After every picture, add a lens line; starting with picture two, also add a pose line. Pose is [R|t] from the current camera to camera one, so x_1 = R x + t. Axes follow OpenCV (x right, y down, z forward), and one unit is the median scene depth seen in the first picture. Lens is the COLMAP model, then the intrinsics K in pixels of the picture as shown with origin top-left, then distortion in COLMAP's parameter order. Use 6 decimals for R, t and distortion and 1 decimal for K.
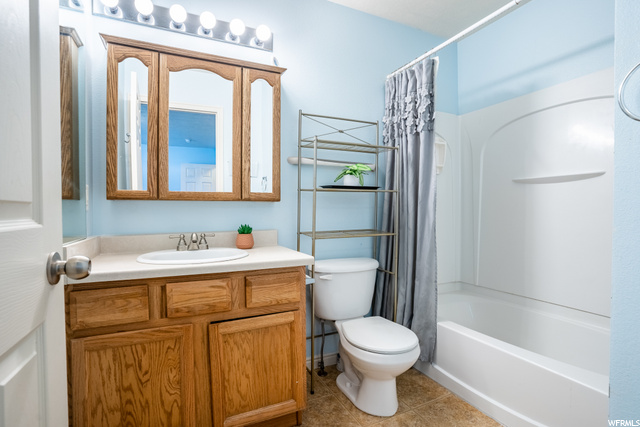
lens RADIAL K [[319.6, 0, 320.0], [0, 319.6, 213.5], [0, 0, 1]] dist [-0.080018, 0.032667]
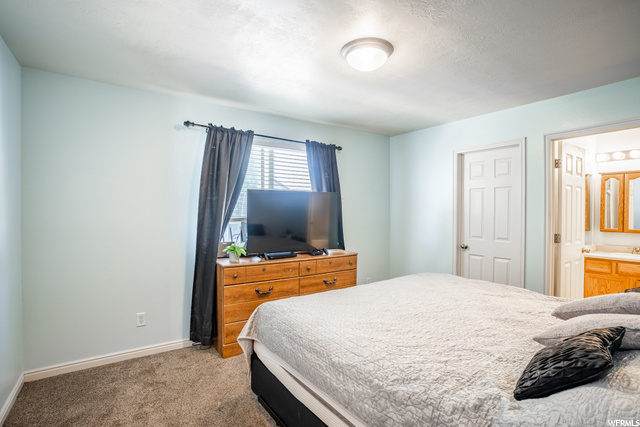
lens RADIAL K [[319.6, 0, 320.0], [0, 319.6, 213.5], [0, 0, 1]] dist [-0.080018, 0.032667]
pose [[0.166703, 0.020210, -0.985800, 1.953777], [-0.018240, 0.999682, 0.017410, -0.256856], [0.985838, 0.015078, 0.167019, -2.386760]]
